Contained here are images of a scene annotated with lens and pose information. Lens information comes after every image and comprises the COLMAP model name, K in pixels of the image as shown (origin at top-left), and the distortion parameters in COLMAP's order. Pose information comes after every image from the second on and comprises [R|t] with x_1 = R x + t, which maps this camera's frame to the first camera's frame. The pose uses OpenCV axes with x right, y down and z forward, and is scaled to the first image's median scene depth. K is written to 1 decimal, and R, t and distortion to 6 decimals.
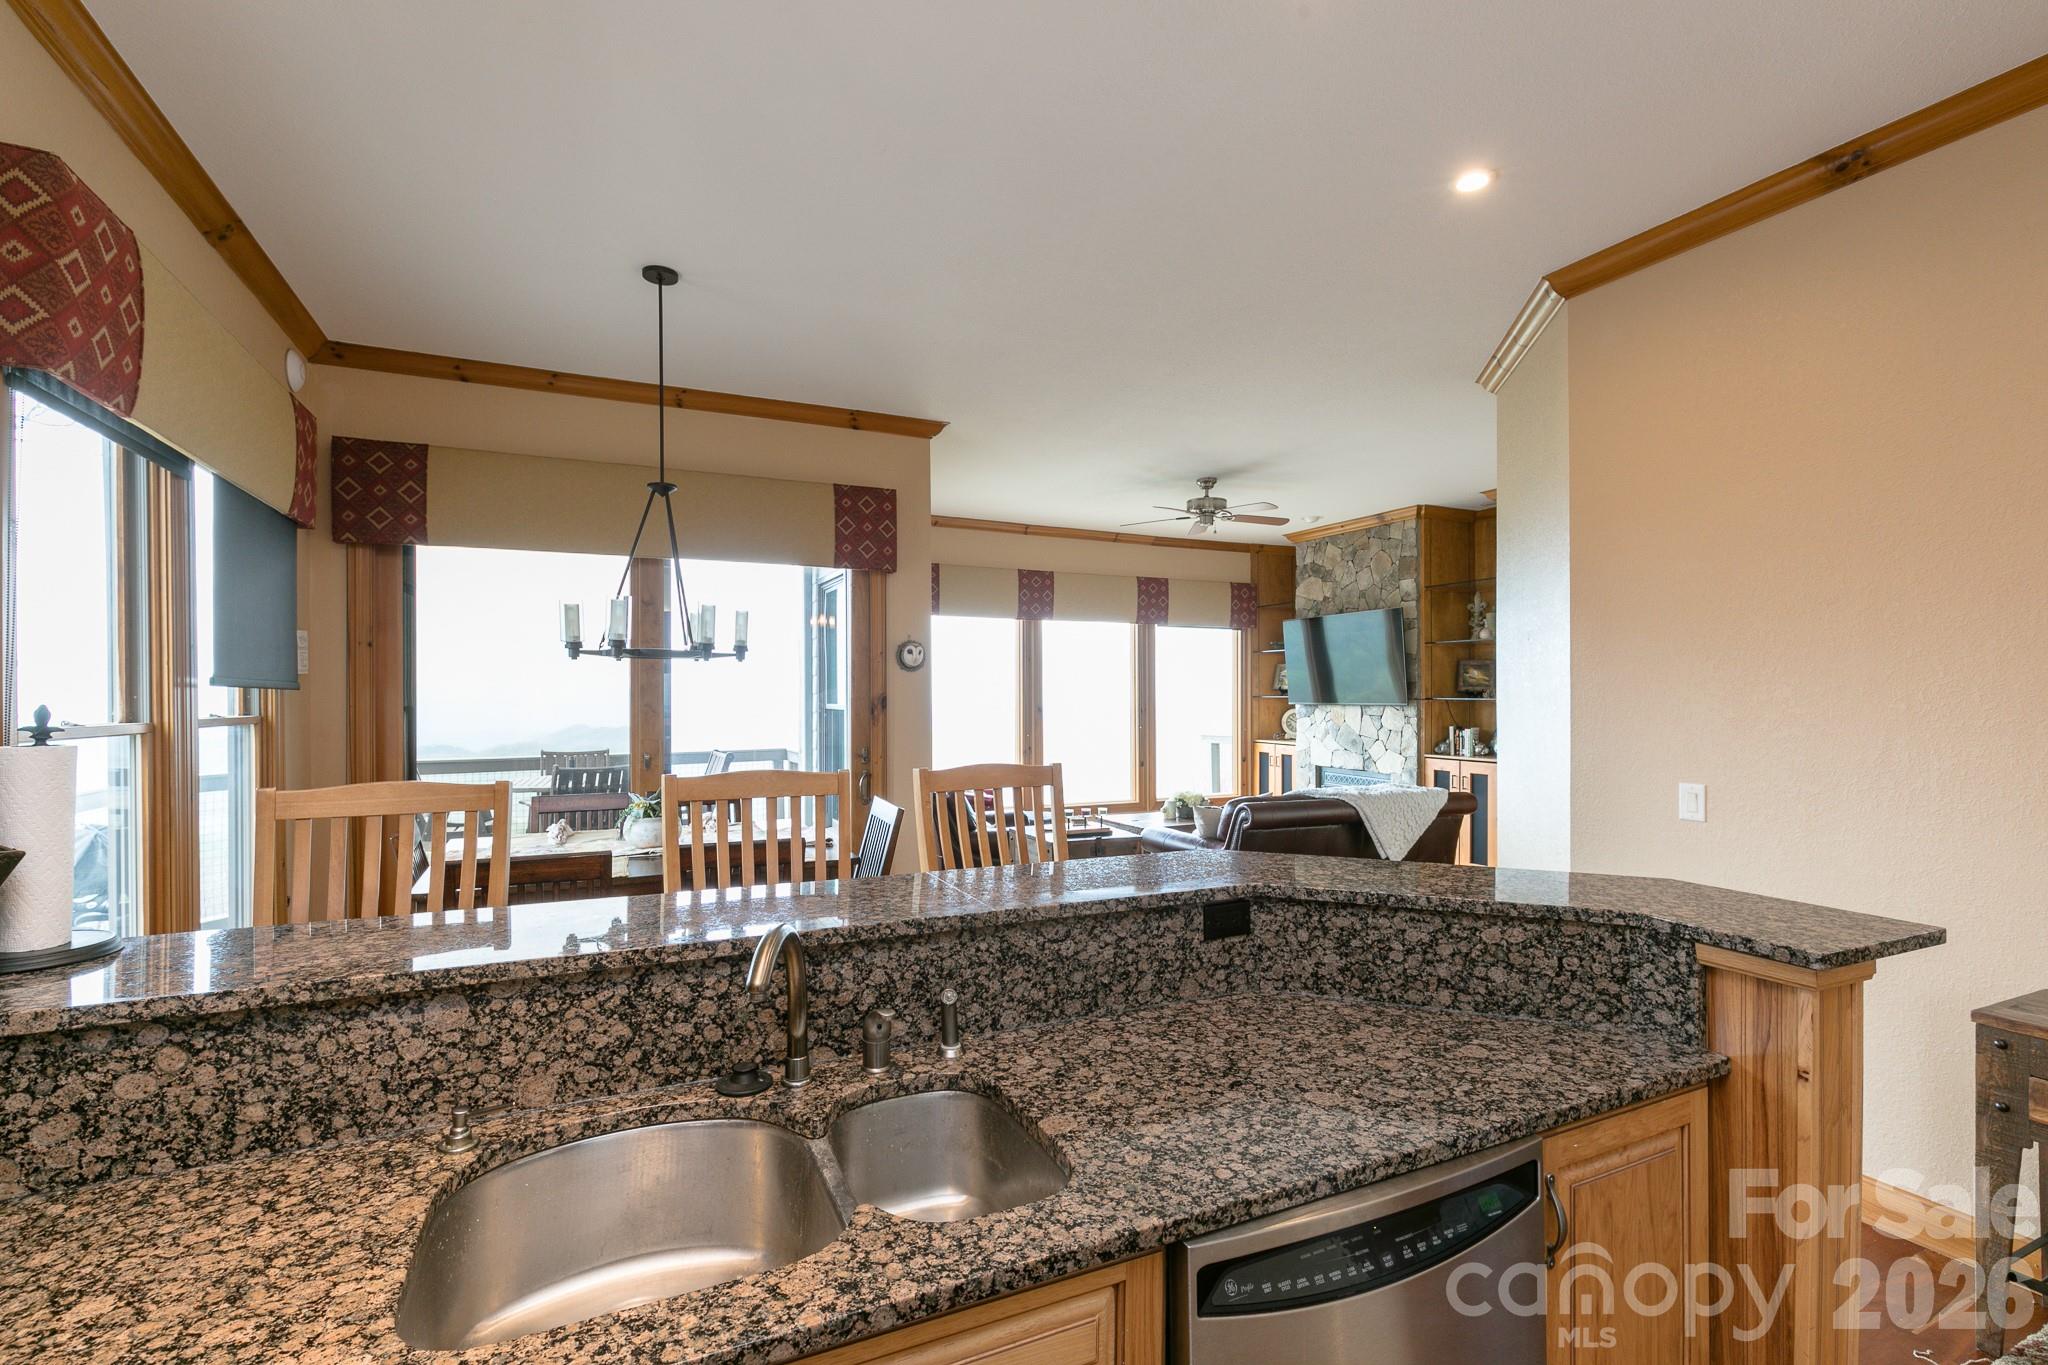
lens RADIAL K [[915.8, 0, 1008.2], [0, 915.8, 696.5], [0, 0, 1]] dist [0.008026, -0.002183]
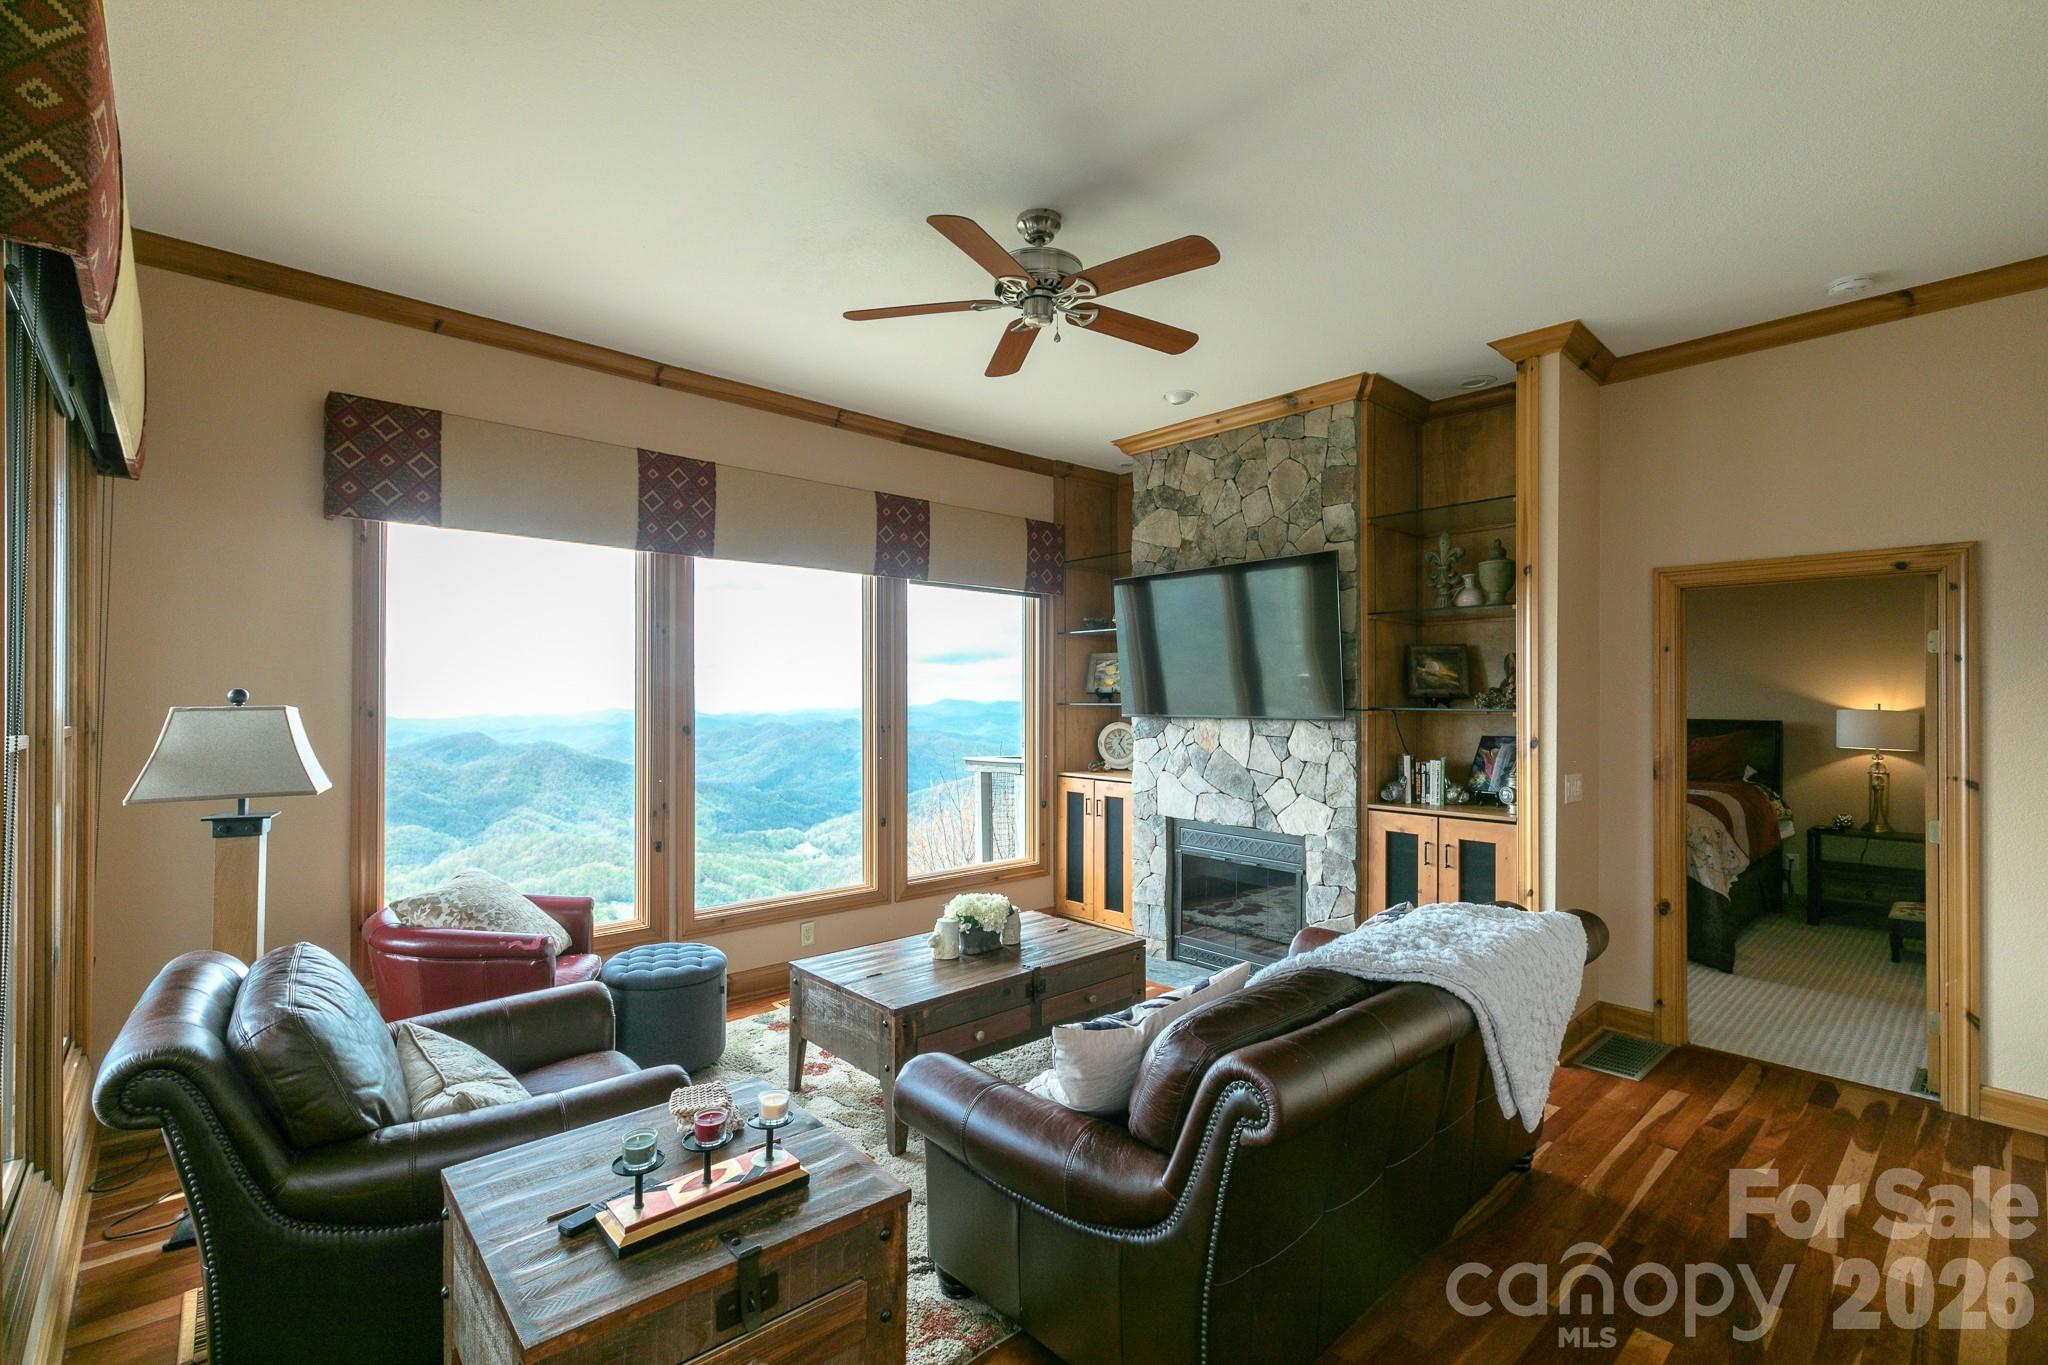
lens RADIAL K [[915.8, 0, 1012.0], [0, 915.8, 696.6], [0, 0, 1]] dist [0.008026, -0.002183]
pose [[0.956358, 0.004328, 0.292165, 0.058118], [-0.002294, 0.999971, -0.007304, -0.000360], [-0.292188, 0.006315, 0.956340, 0.447479]]
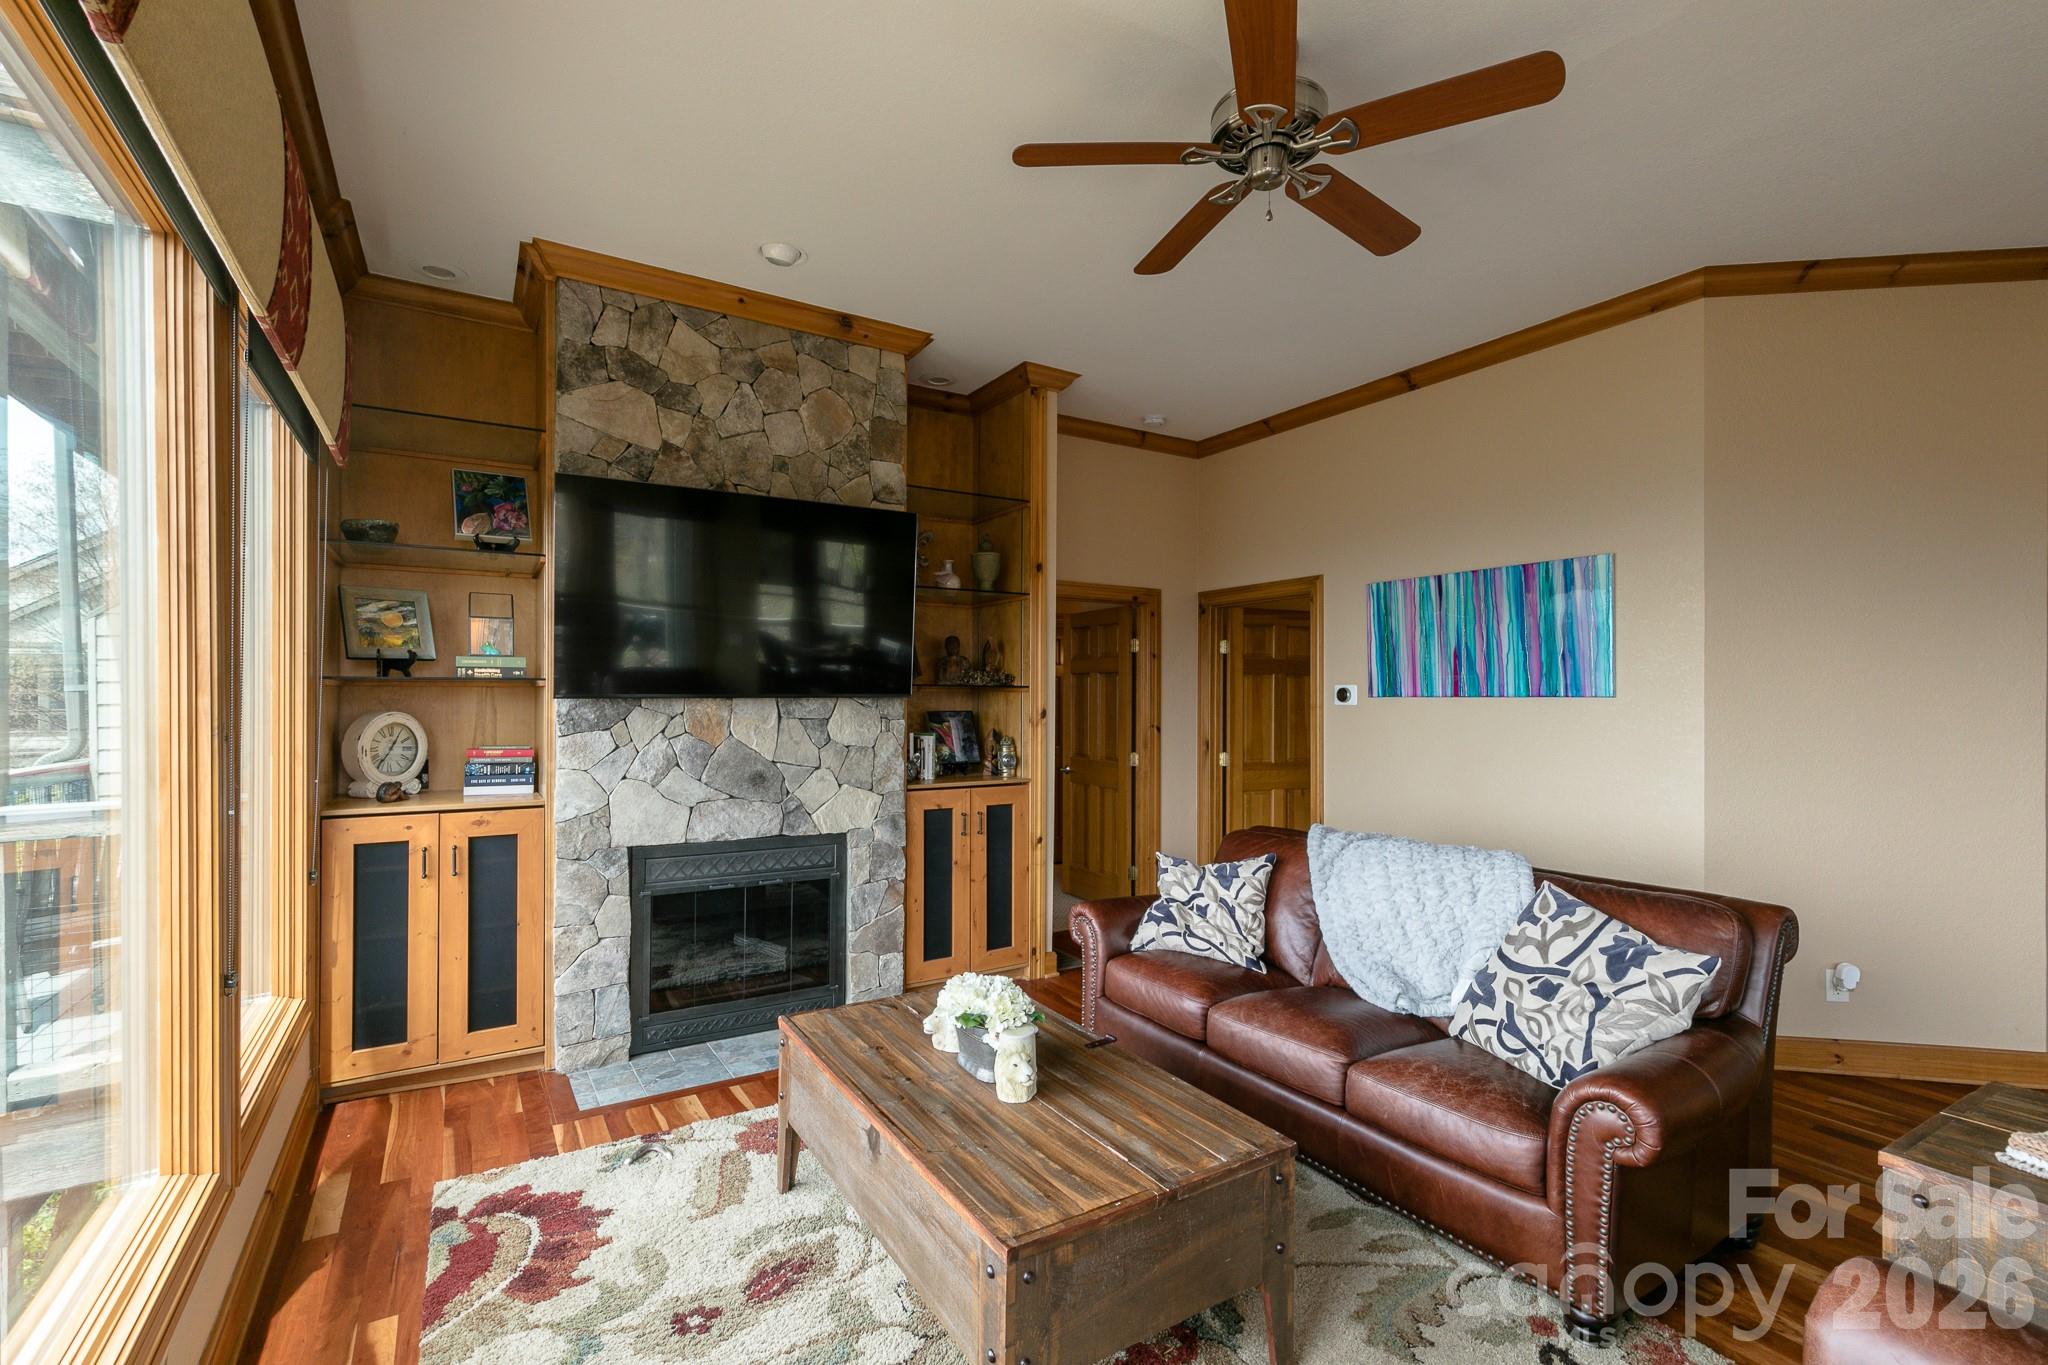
lens RADIAL K [[915.8, 0, 1022.6], [0, 915.8, 696.2], [0, 0, 1]] dist [0.008026, -0.002183]
pose [[-0.125627, -0.003090, 0.992073, -0.094480], [0.001413, 0.999994, 0.003293, 0.006600], [-0.992077, 0.001816, -0.125622, 0.883049]]
